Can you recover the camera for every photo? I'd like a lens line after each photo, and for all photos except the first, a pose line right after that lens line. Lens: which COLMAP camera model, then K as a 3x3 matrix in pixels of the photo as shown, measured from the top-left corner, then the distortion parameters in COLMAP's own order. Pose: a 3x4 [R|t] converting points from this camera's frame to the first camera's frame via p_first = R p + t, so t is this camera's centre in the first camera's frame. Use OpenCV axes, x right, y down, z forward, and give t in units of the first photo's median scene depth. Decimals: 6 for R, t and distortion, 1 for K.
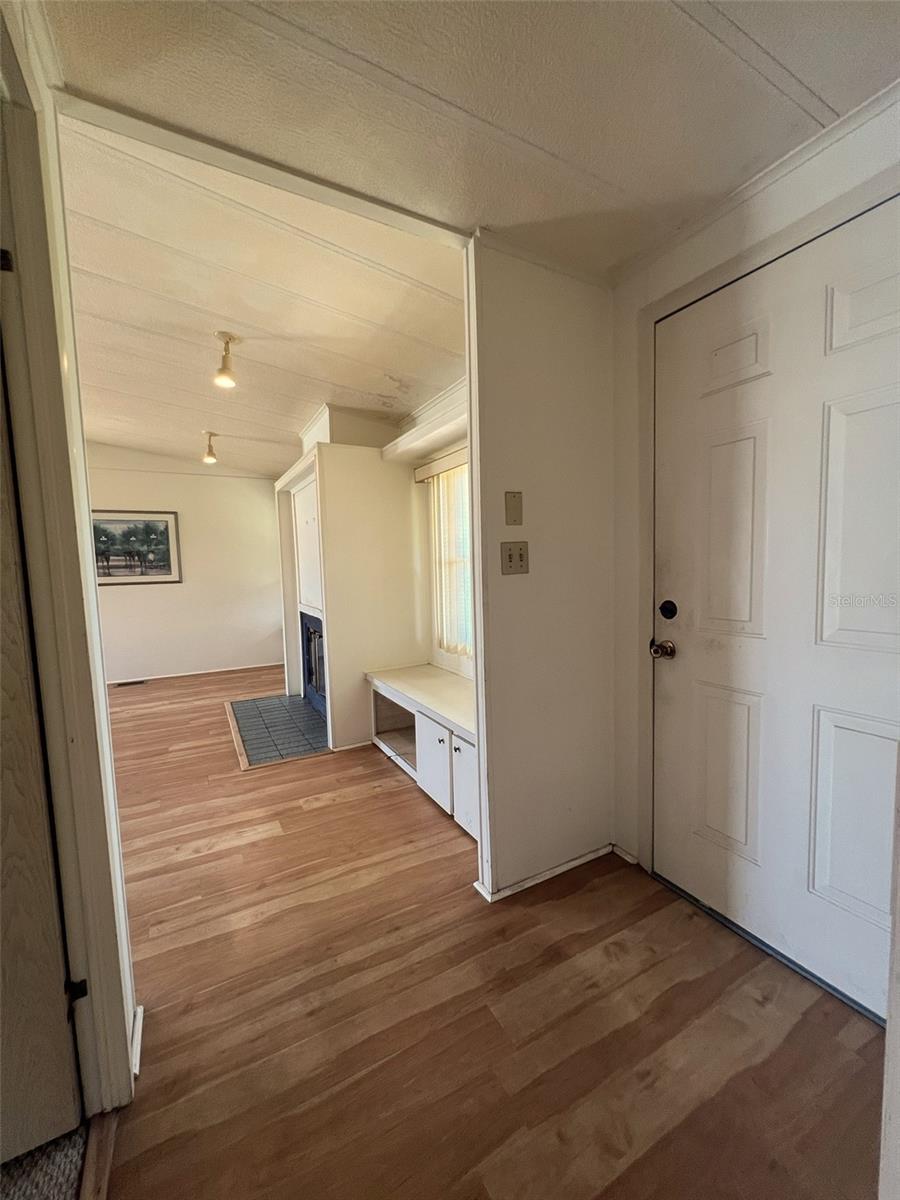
lens RADIAL K [[480.8, 0, 447.4], [0, 480.8, 600.2], [0, 0, 1]] dist [-0.008388, 0.002351]
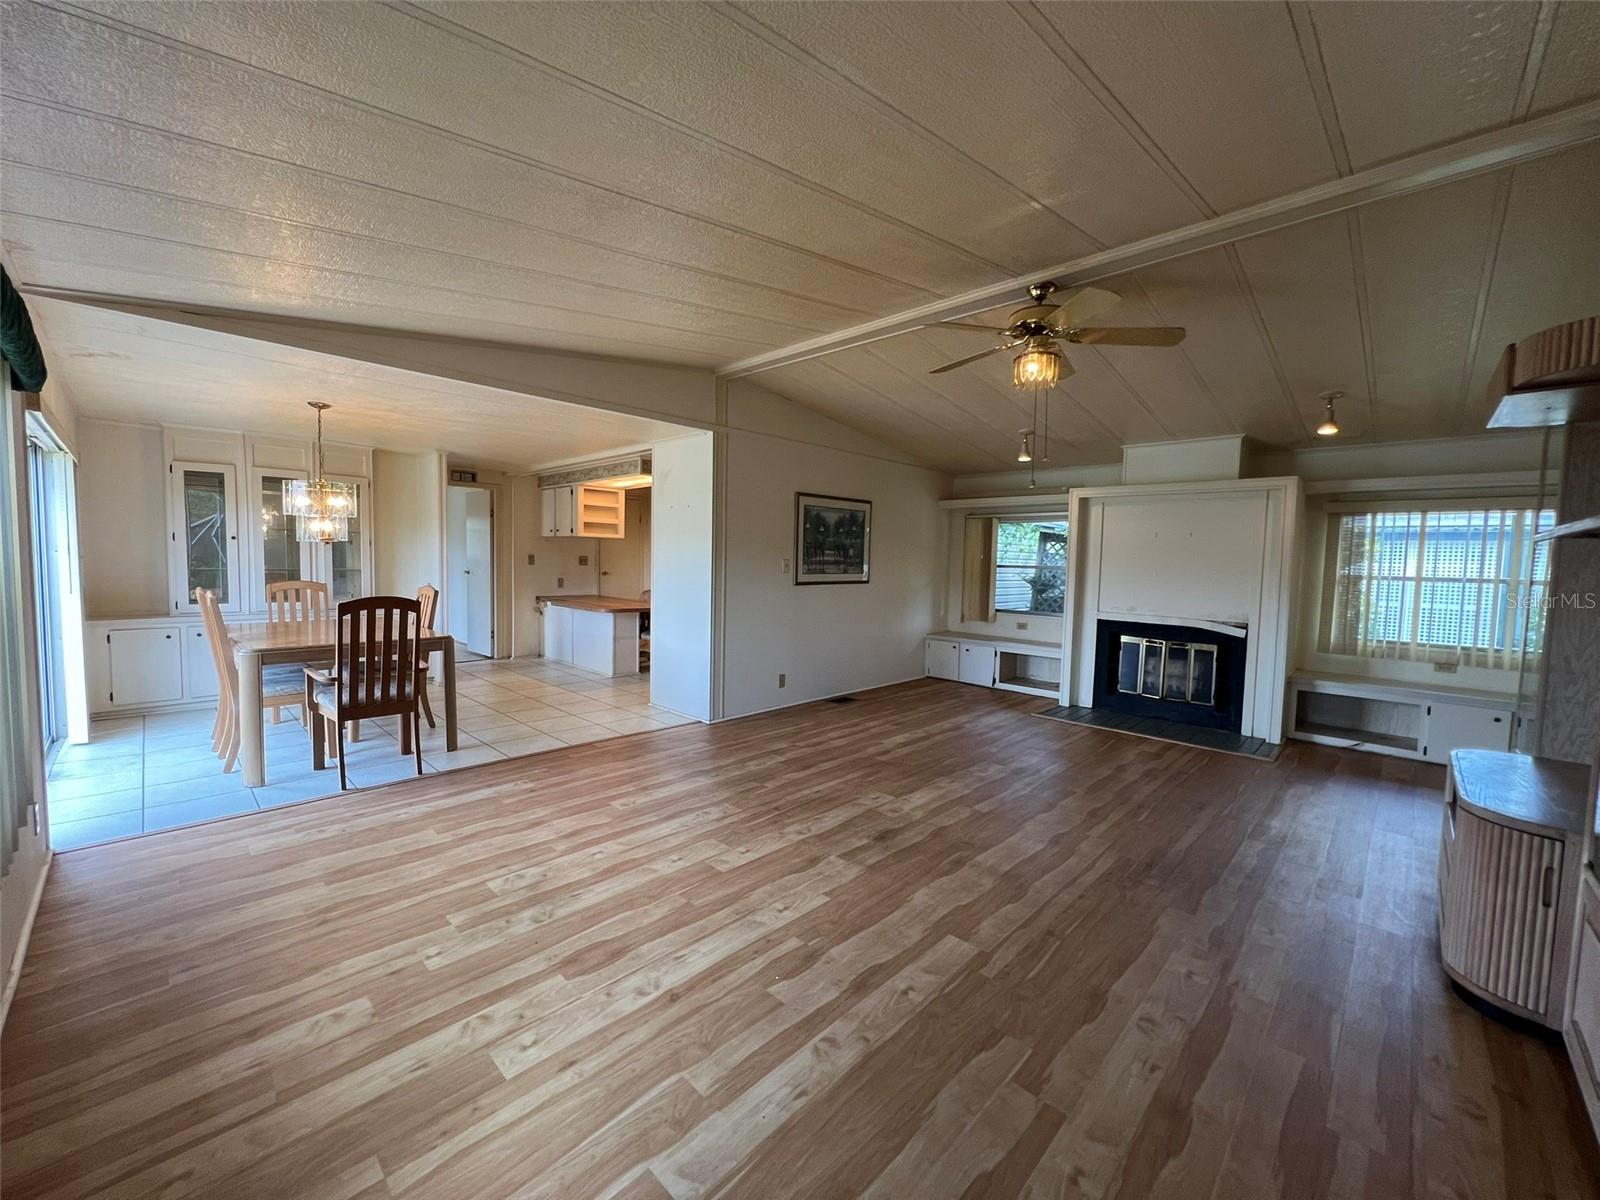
lens RADIAL K [[636.3, 0, 785.8], [0, 636.3, 597.9], [0, 0, 1]] dist [-0.004667, -0.000624]
pose [[0.956067, 0.028287, 0.291780, -1.104318], [-0.024069, 0.999548, -0.018035, 0.014771], [-0.292158, 0.010220, 0.956315, -0.050029]]
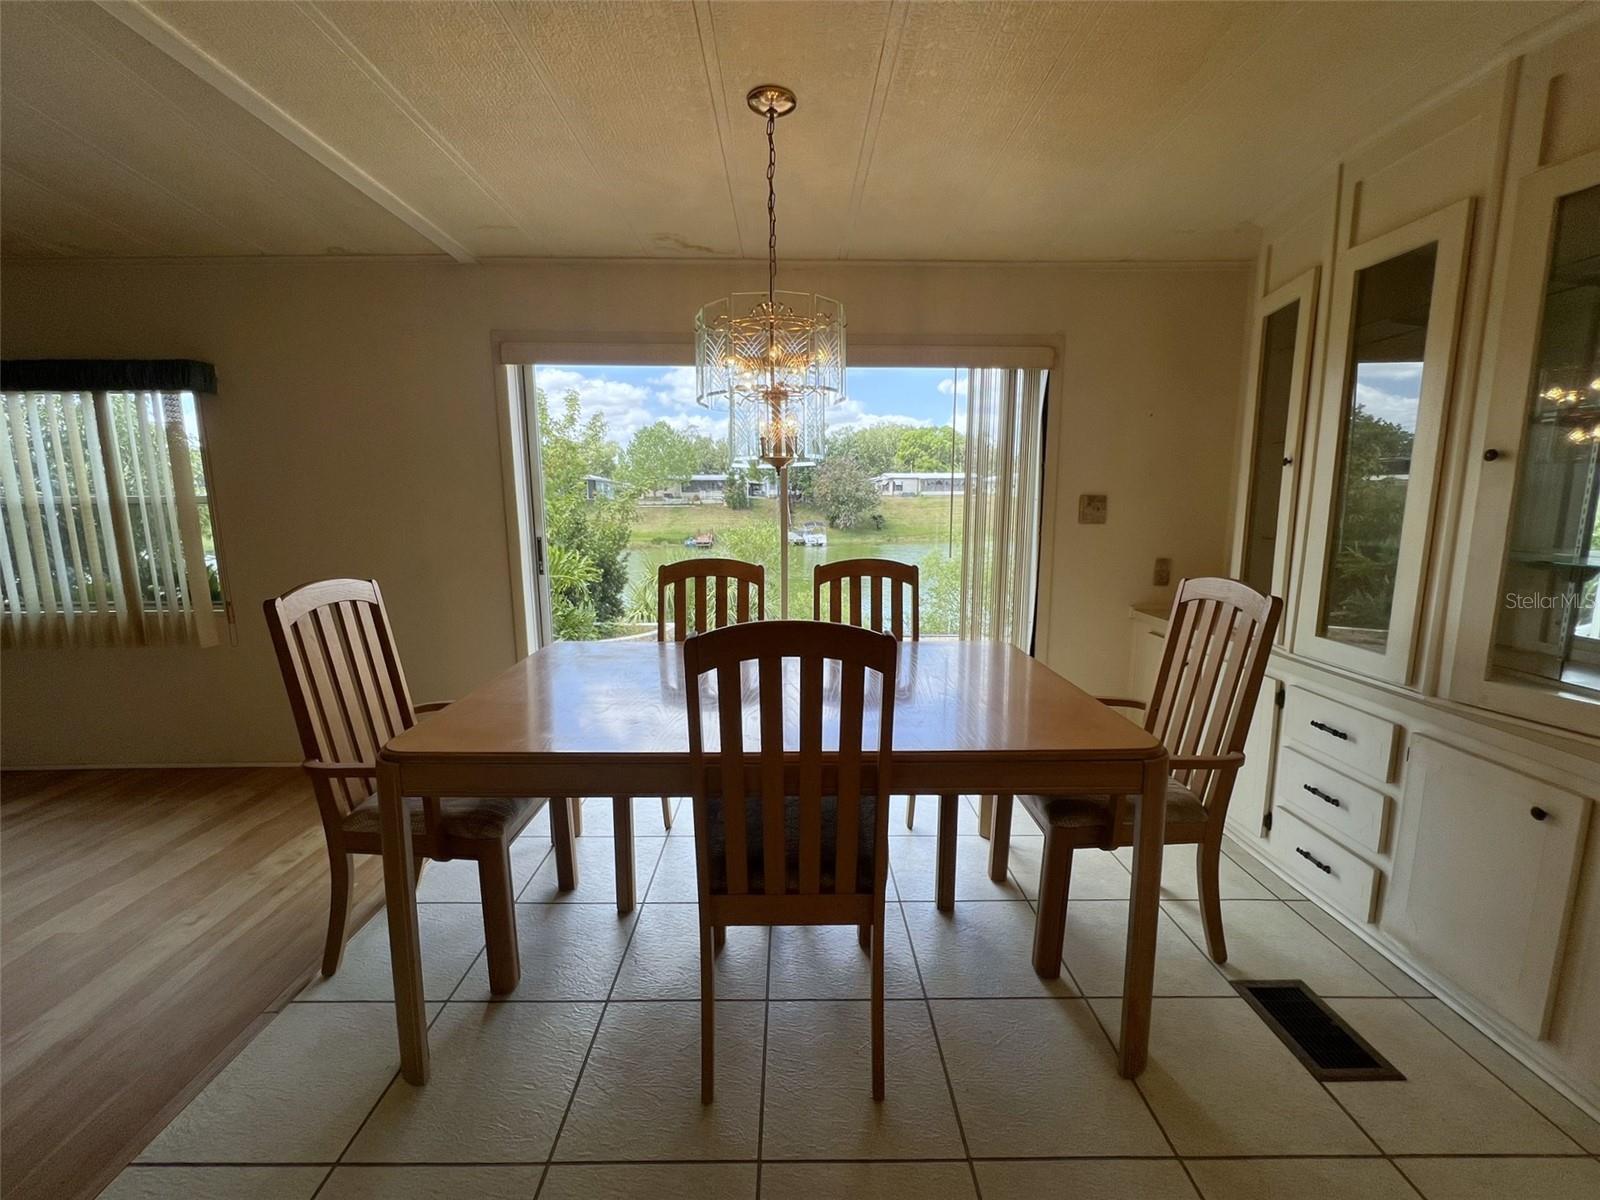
lens RADIAL K [[641.0, 0, 790.1], [0, 641.0, 600.2], [0, 0, 1]] dist [-0.008388, 0.002351]
pose [[-0.470137, 0.167567, -0.866540, -1.139678], [-0.052379, 0.974784, 0.216917, -0.064098], [0.881038, 0.147369, -0.449505, 1.085490]]
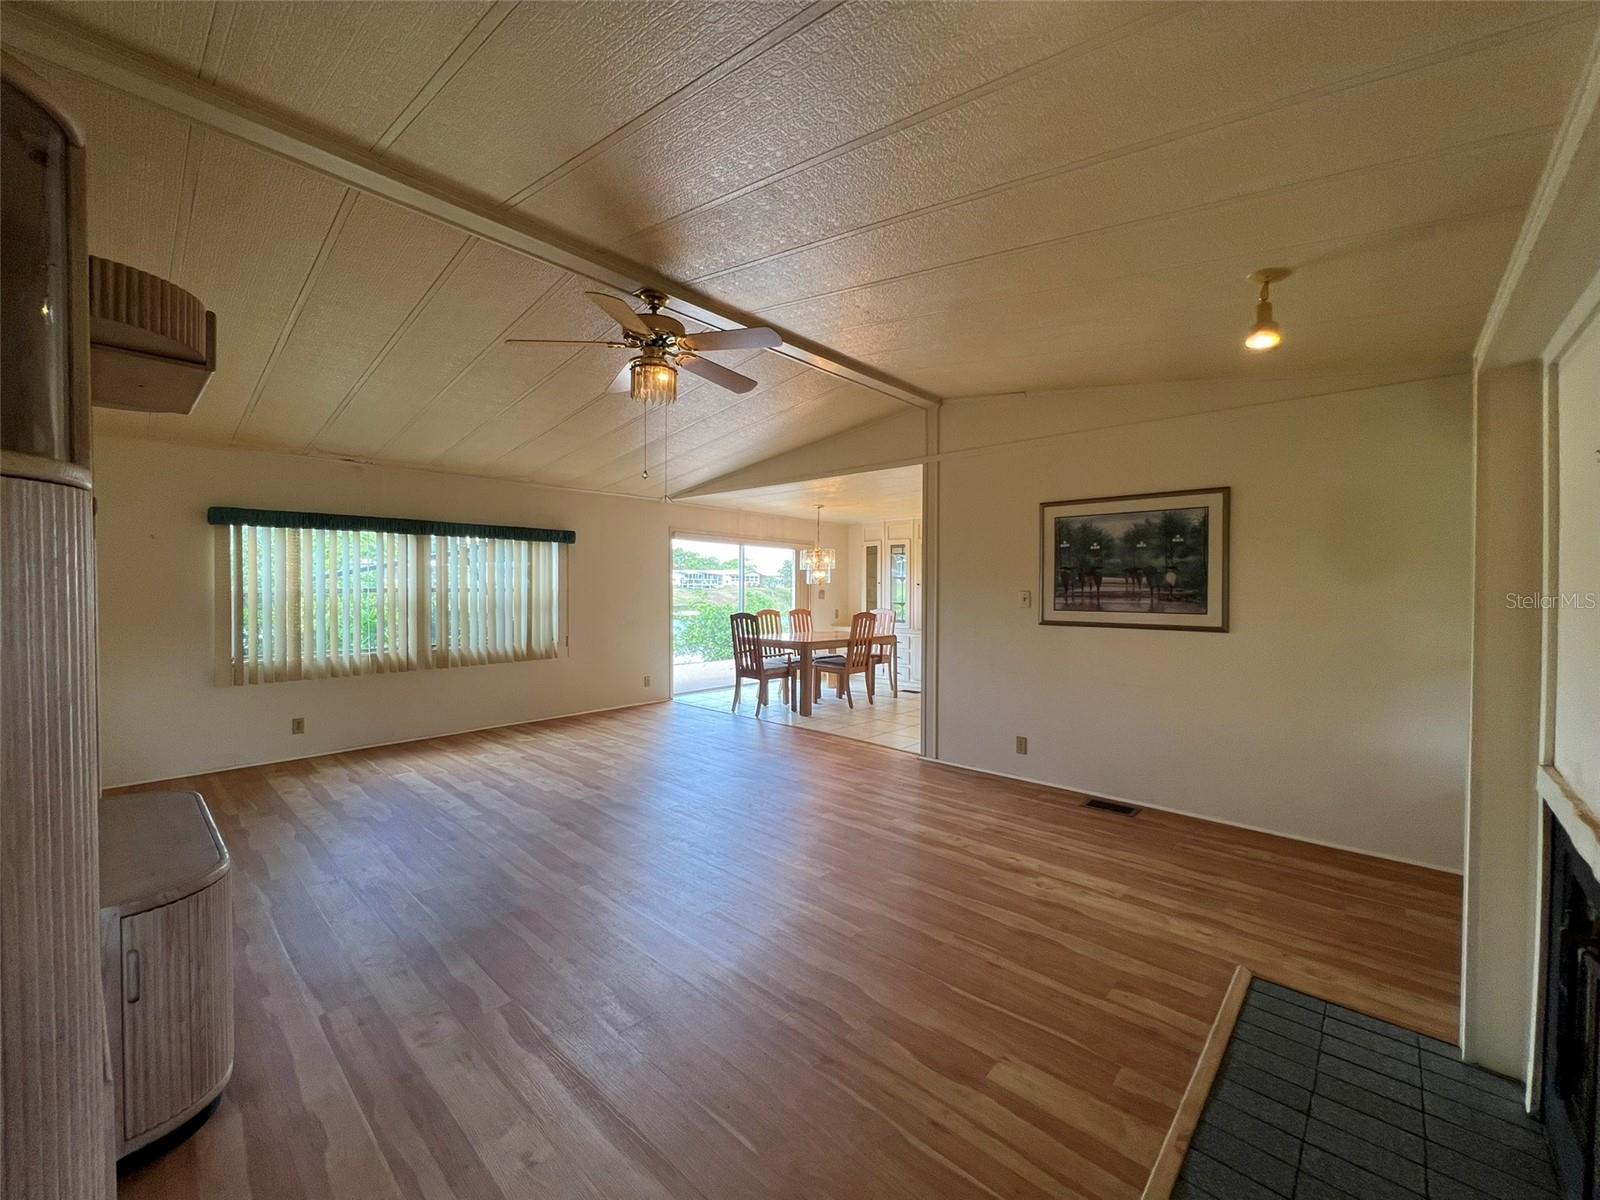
lens RADIAL K [[641.0, 0, 804.5], [0, 641.0, 598.0], [0, 0, 1]] dist [-0.008388, 0.002351]
pose [[0.328954, 0.043254, -0.943355, -0.095272], [-0.086747, 0.996111, 0.015423, -0.047070], [0.940353, 0.076760, 0.331427, 0.413070]]
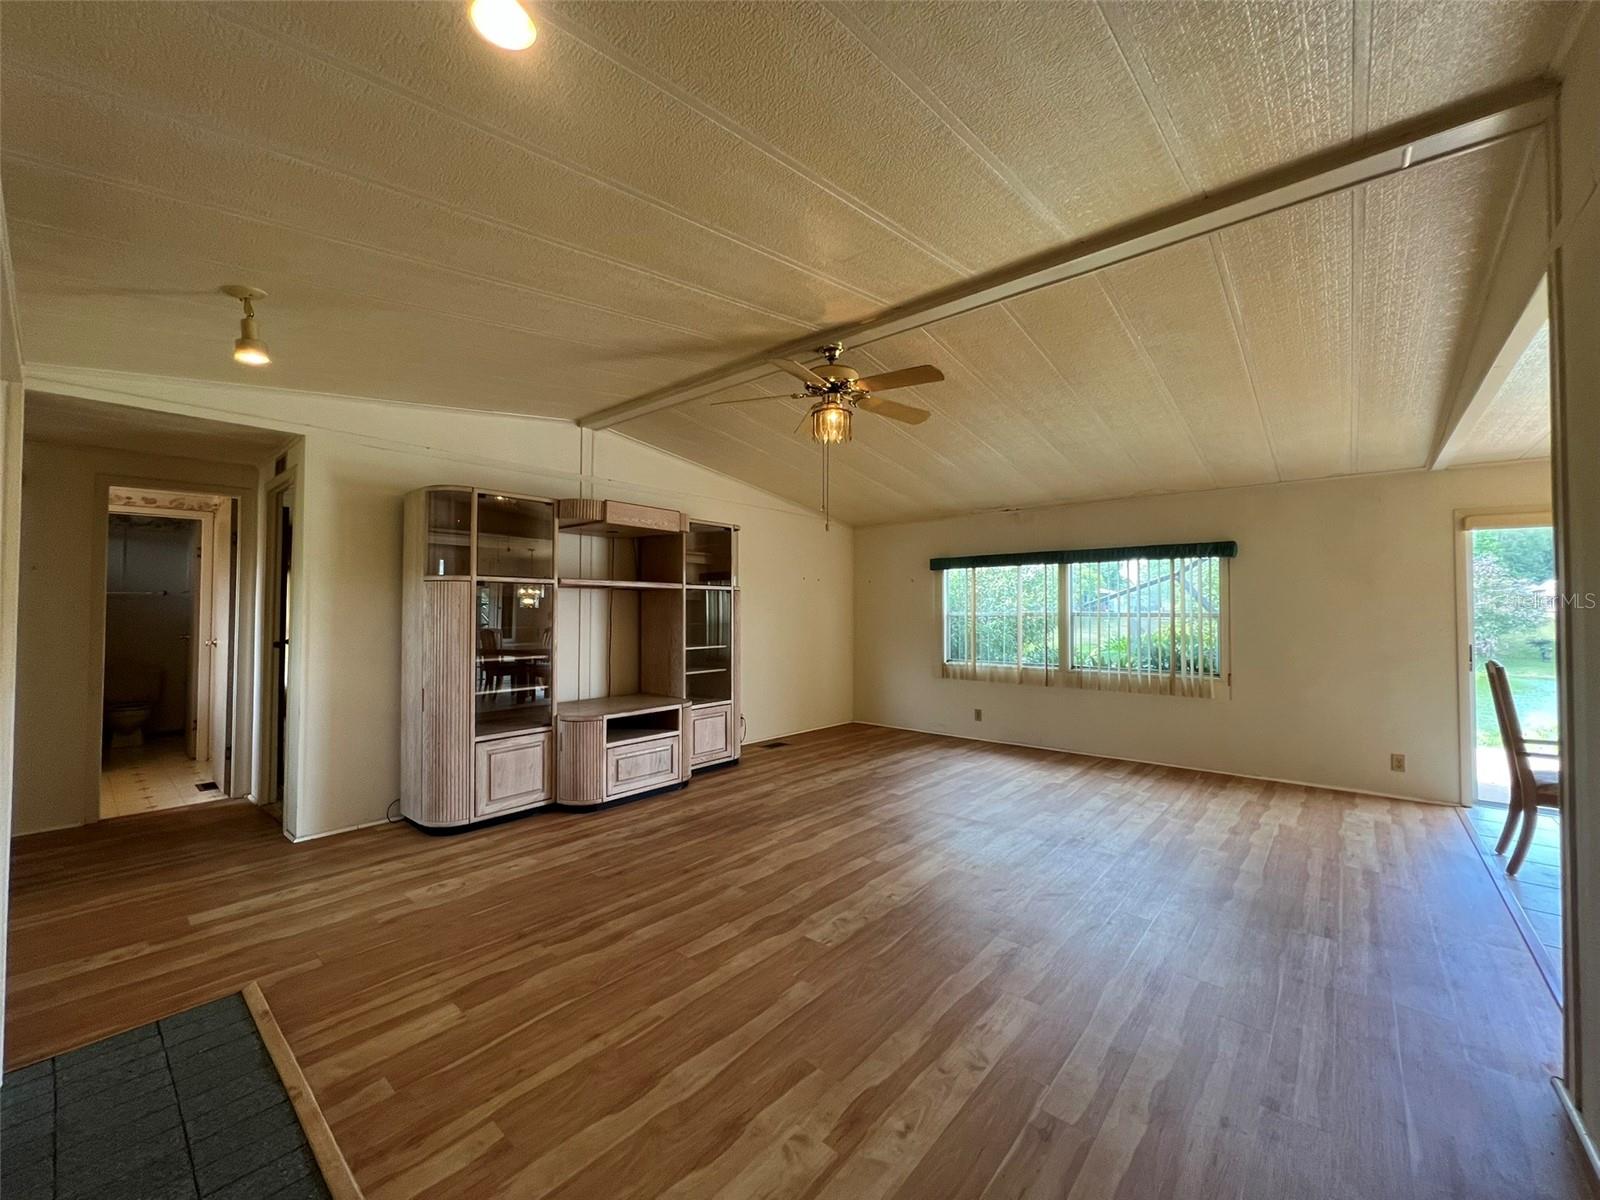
lens RADIAL K [[641.0, 0, 786.2], [0, 641.0, 599.7], [0, 0, 1]] dist [-0.008388, 0.002351]
pose [[-0.938162, 0.015872, -0.345834, -0.429461], [-0.006767, 0.997917, 0.064155, -0.084771], [0.346132, 0.062528, -0.936100, 1.067433]]
